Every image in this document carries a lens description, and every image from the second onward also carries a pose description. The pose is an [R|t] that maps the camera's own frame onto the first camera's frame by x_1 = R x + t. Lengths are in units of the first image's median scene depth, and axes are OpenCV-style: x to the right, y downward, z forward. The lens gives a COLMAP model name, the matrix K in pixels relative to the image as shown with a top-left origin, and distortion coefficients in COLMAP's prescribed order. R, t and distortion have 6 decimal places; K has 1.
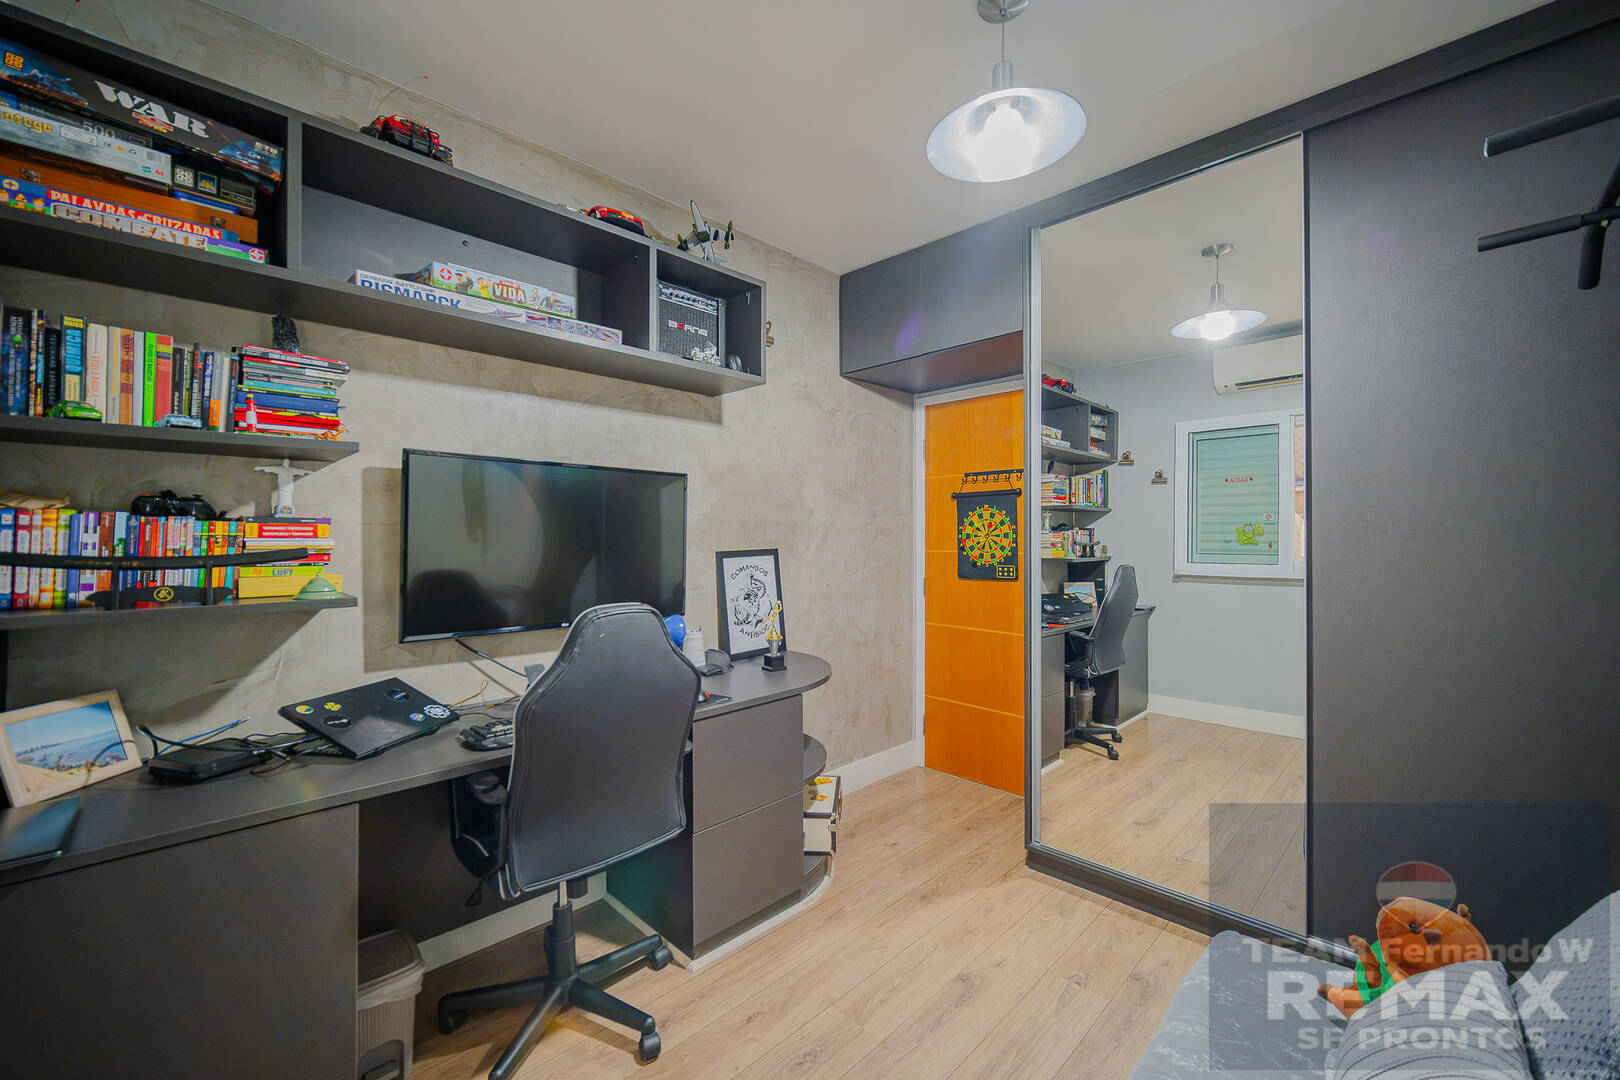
lens RADIAL K [[645.7, 0, 813.1], [0, 645.7, 535.7], [0, 0, 1]] dist [-0.000515, -0.001068]
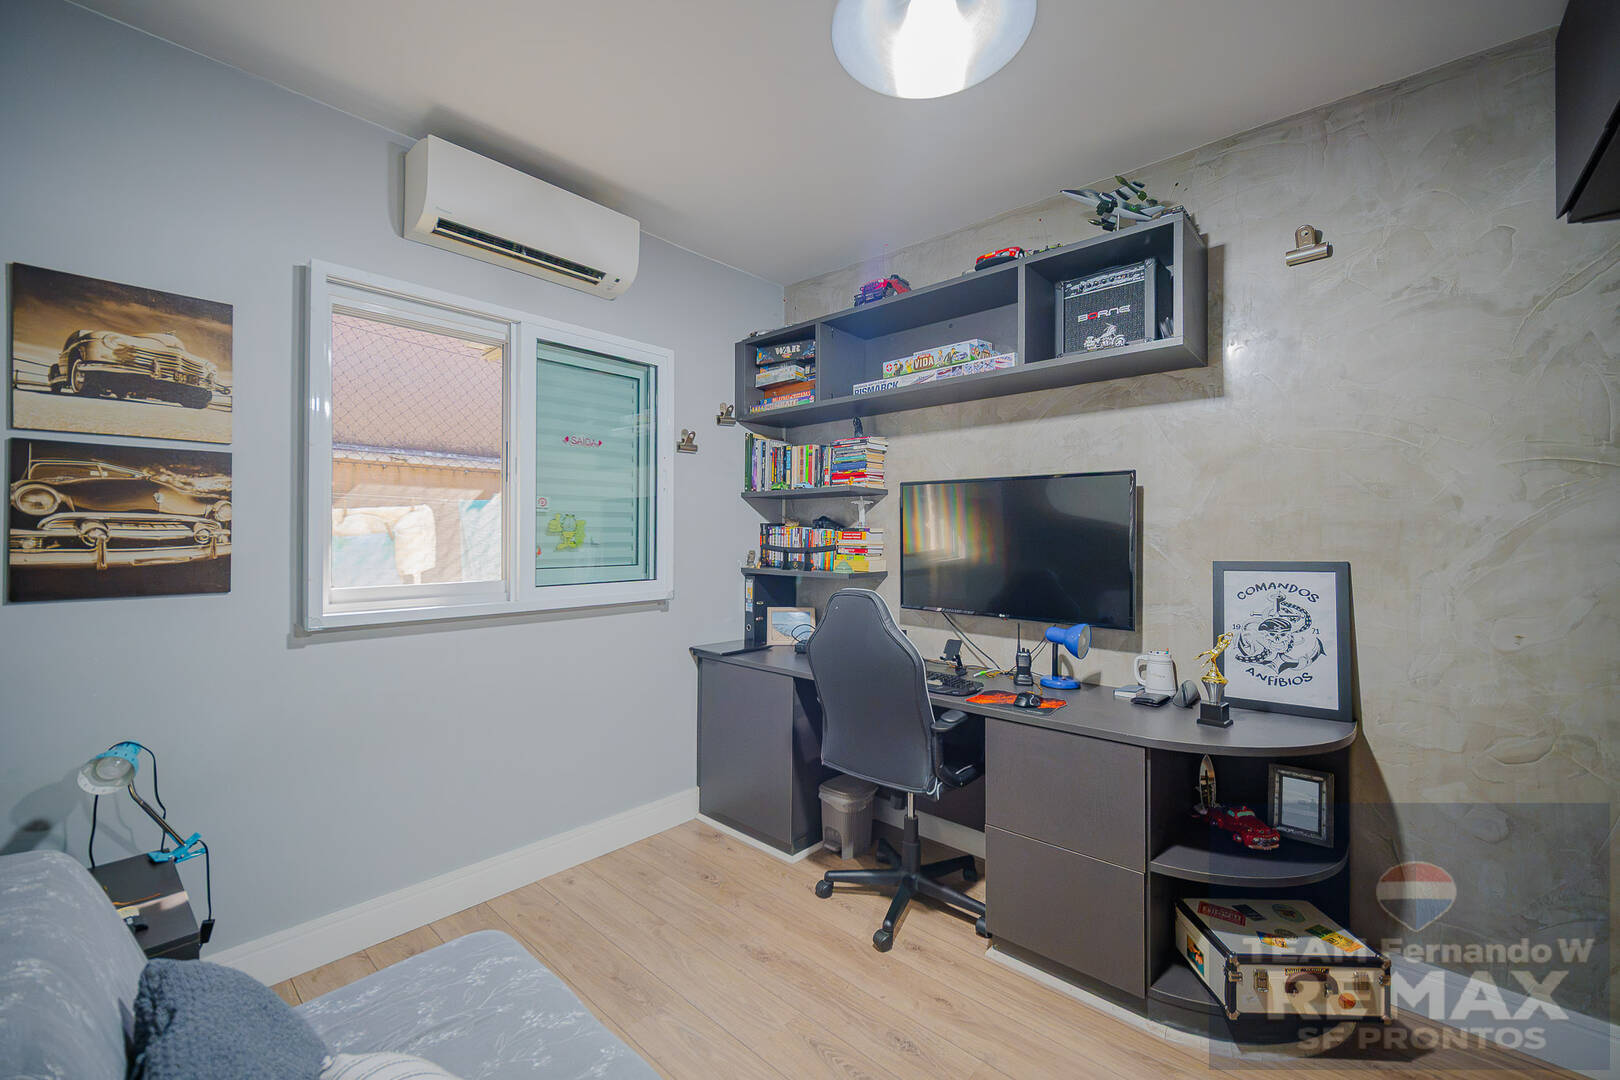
lens RADIAL K [[645.7, 0, 814.0], [0, 645.7, 534.0], [0, 0, 1]] dist [-0.000515, -0.001068]
pose [[0.059346, -0.001030, -0.998237, 0.705870], [-0.004304, 0.999990, -0.001288, -0.006209], [0.998228, 0.004372, 0.059341, 0.546087]]
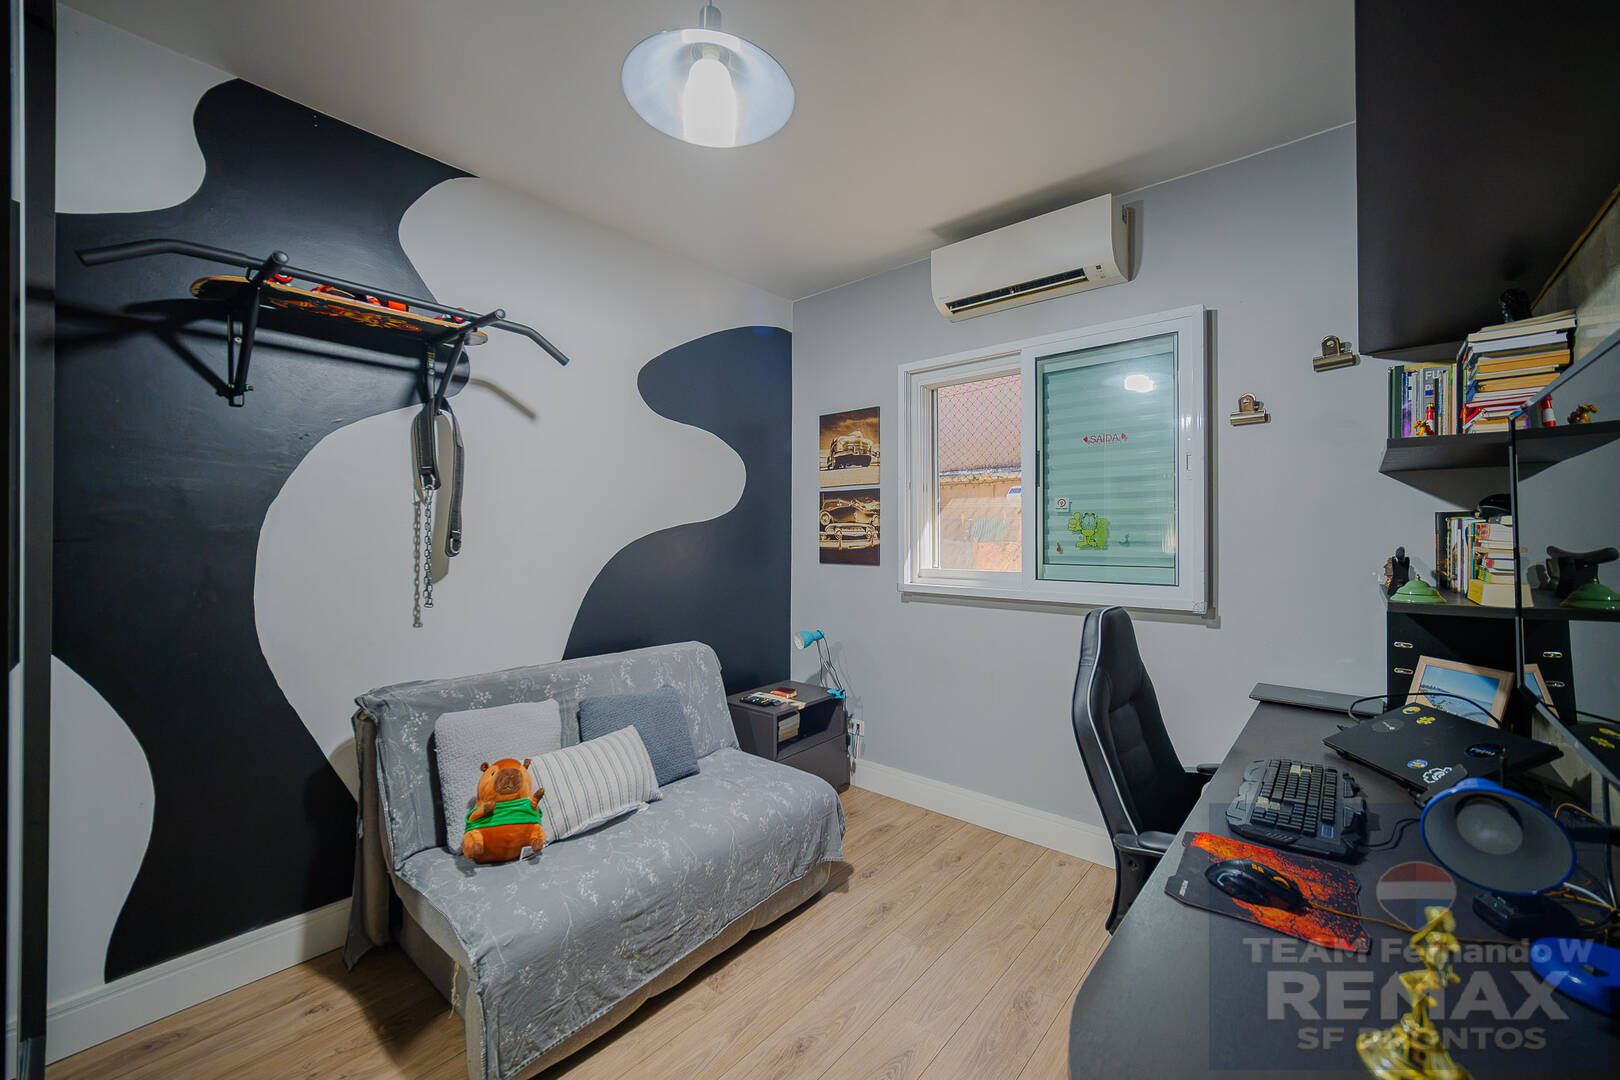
lens RADIAL K [[645.7, 0, 811.1], [0, 645.7, 533.8], [0, 0, 1]] dist [-0.000515, -0.001068]
pose [[-0.997016, -0.001308, -0.077179, 0.154121], [-0.001290, 0.999999, -0.000281, -0.002477], [0.077179, -0.000181, -0.997017, 1.265748]]
